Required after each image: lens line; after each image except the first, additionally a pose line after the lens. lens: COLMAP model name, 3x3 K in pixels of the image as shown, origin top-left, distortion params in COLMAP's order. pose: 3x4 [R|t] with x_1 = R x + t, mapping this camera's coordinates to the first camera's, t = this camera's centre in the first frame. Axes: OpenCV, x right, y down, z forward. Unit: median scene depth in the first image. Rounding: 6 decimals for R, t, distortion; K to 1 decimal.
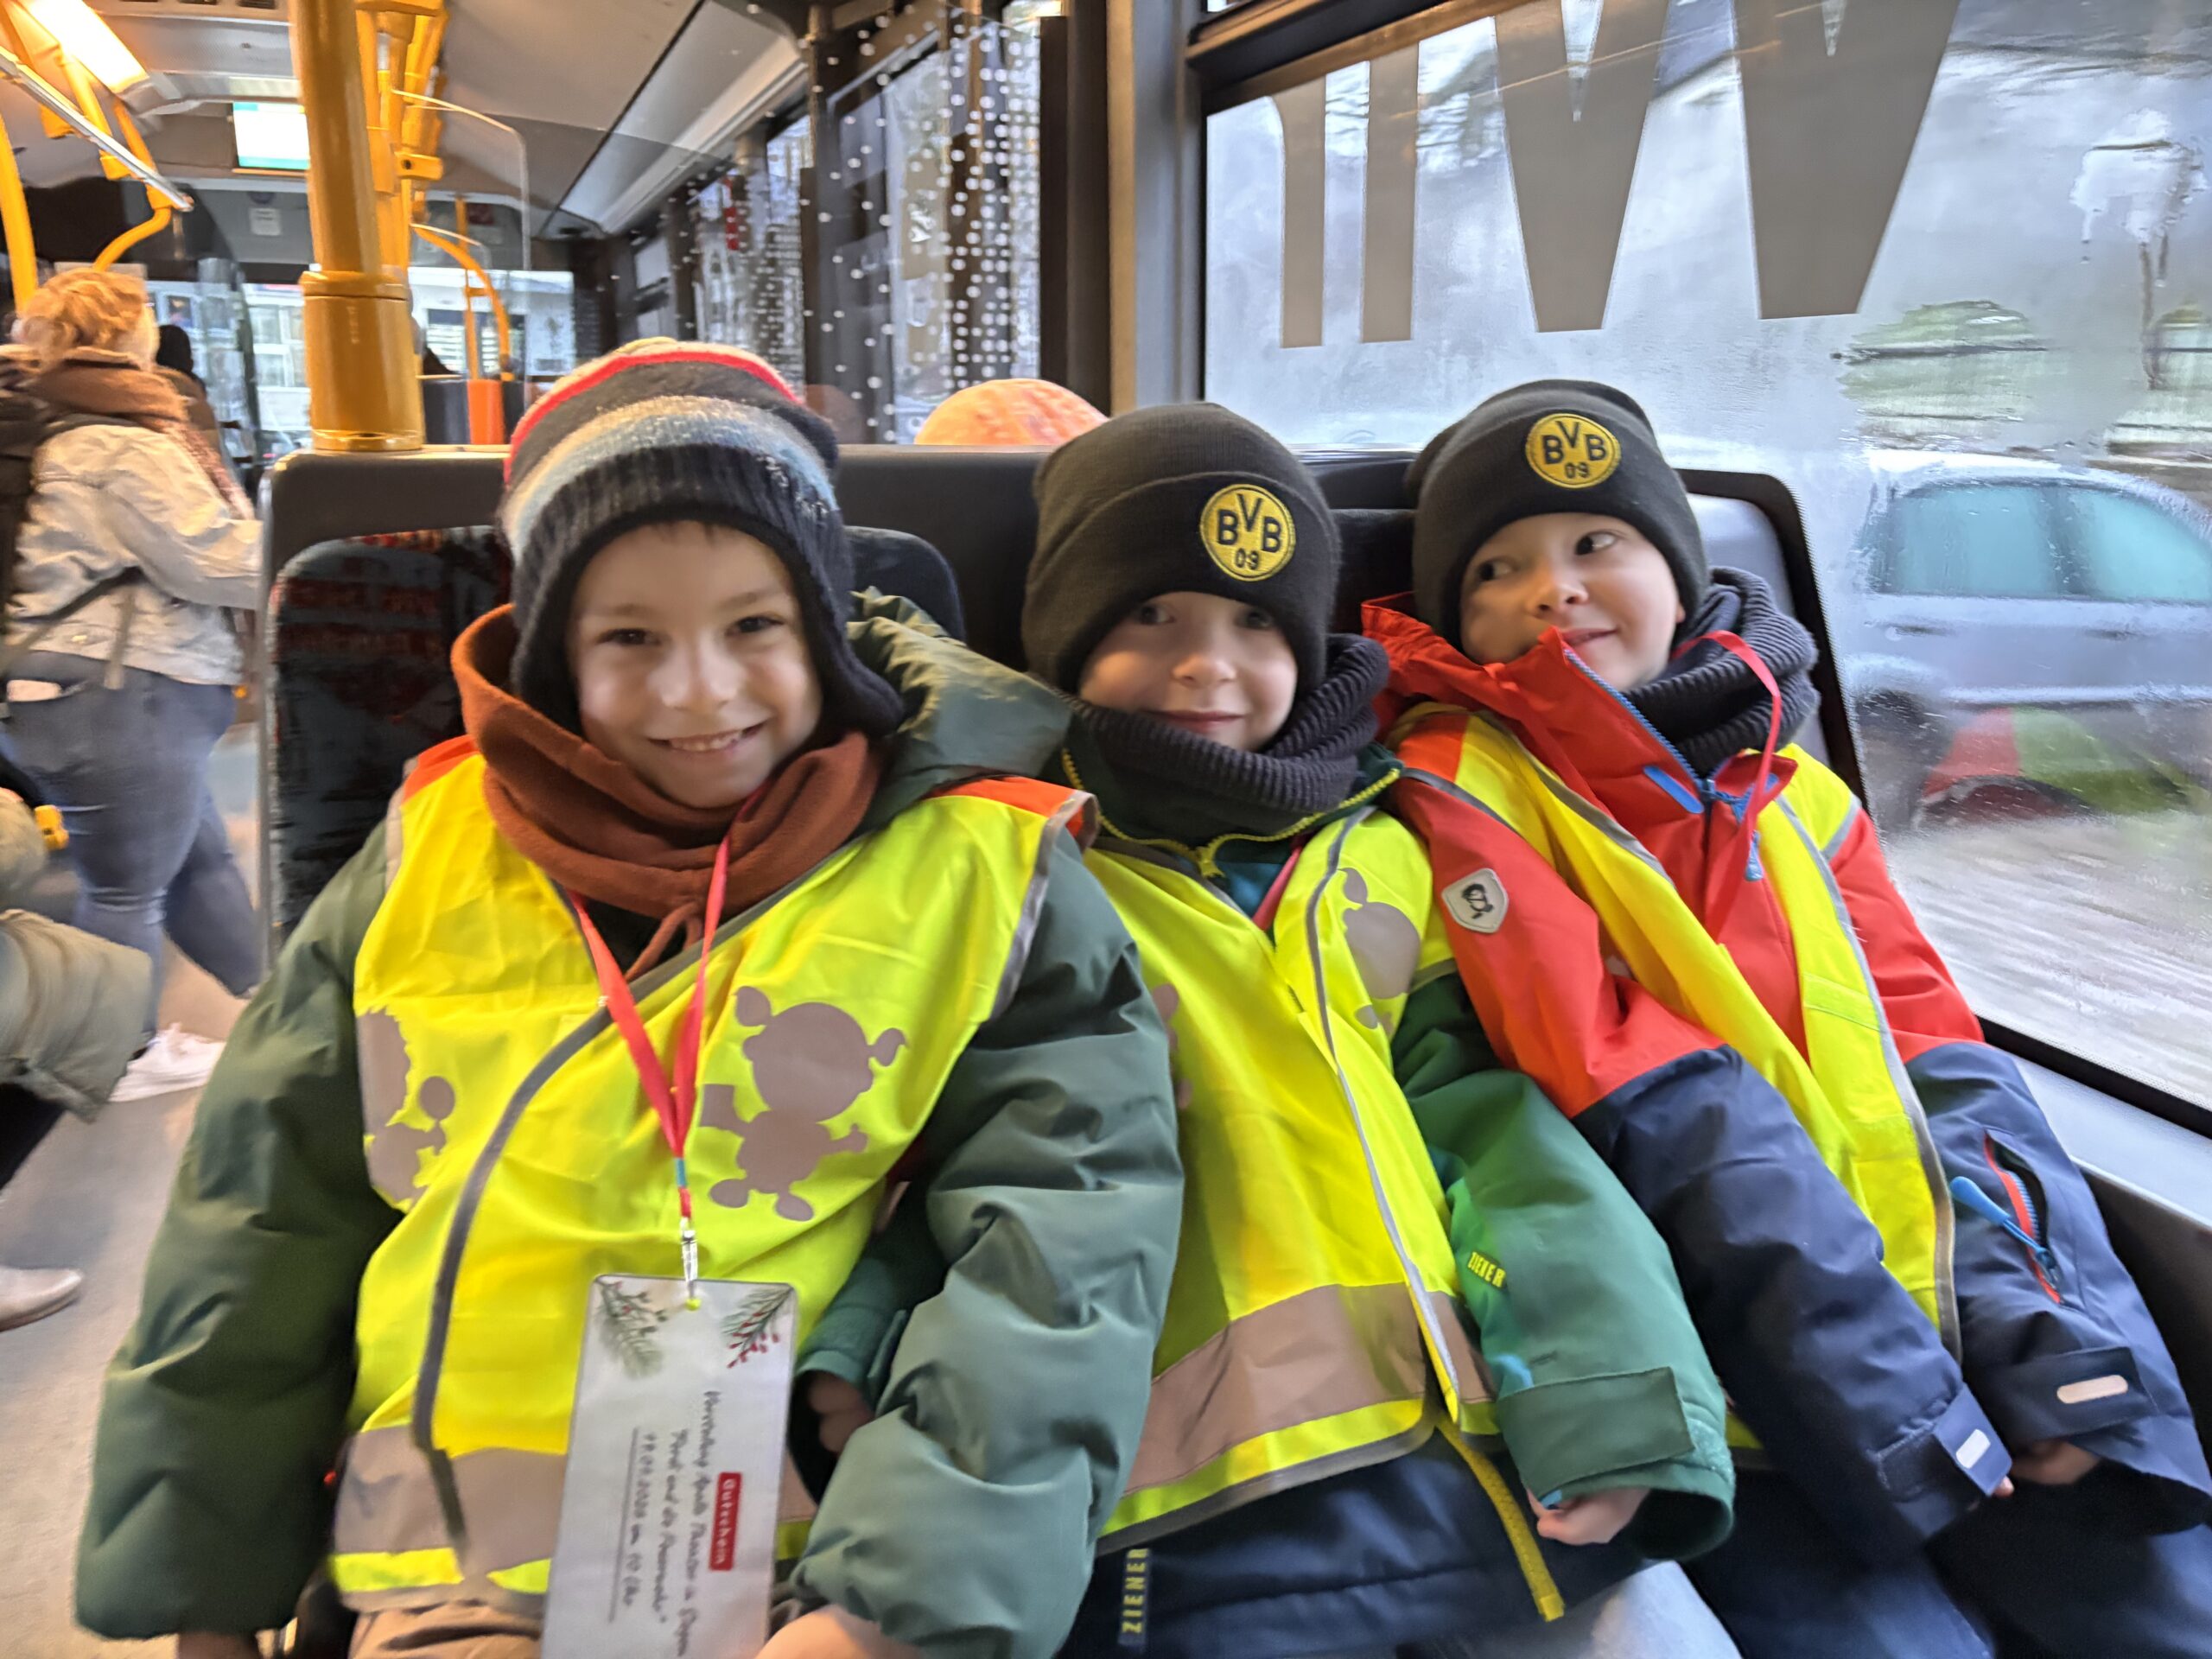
lens RADIAL K [[1637.7, 0, 1106.0], [0, 1637.7, 829.5], [0, 0, 1]] dist [-0.000961, -0.002226]
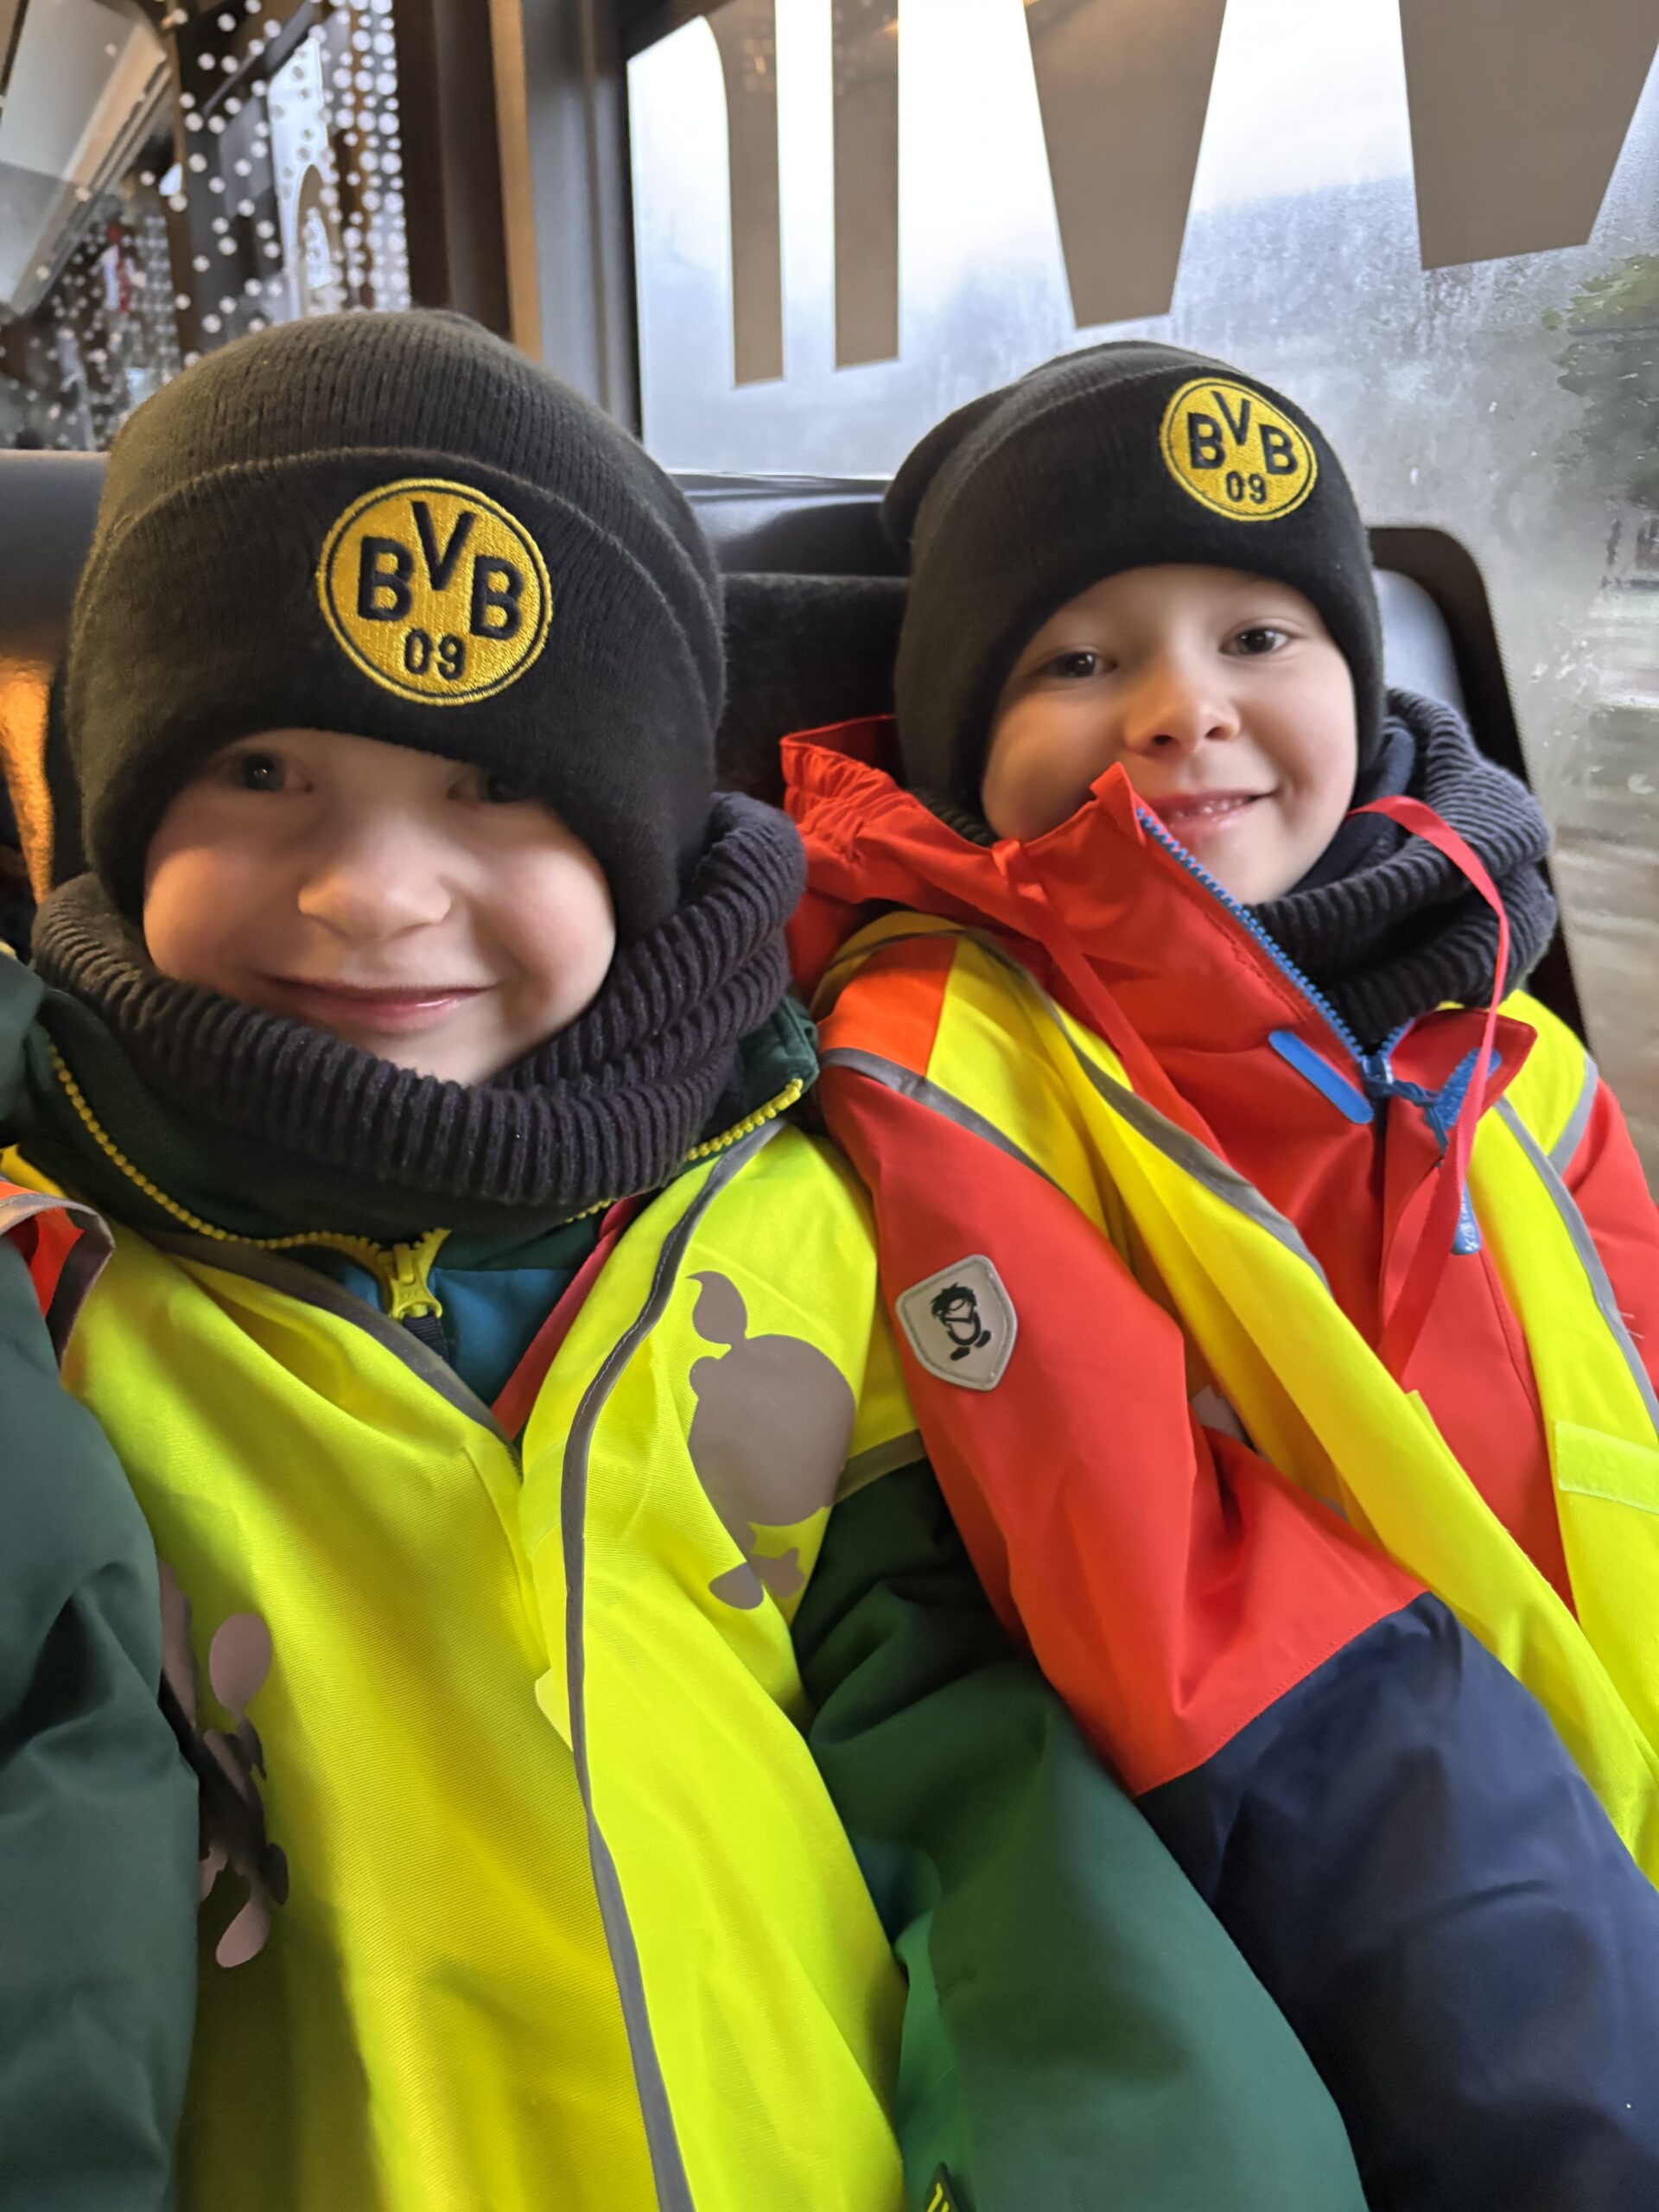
lens RADIAL K [[1684.9, 0, 754.6], [0, 1684.9, 1100.9], [0, 0, 1]] dist [0.053189, -0.000129]
pose [[0.997555, -0.016341, 0.067944, 0.161767], [0.009891, 0.995504, 0.094201, -0.100954], [-0.069178, -0.093298, 0.993232, 0.611624]]
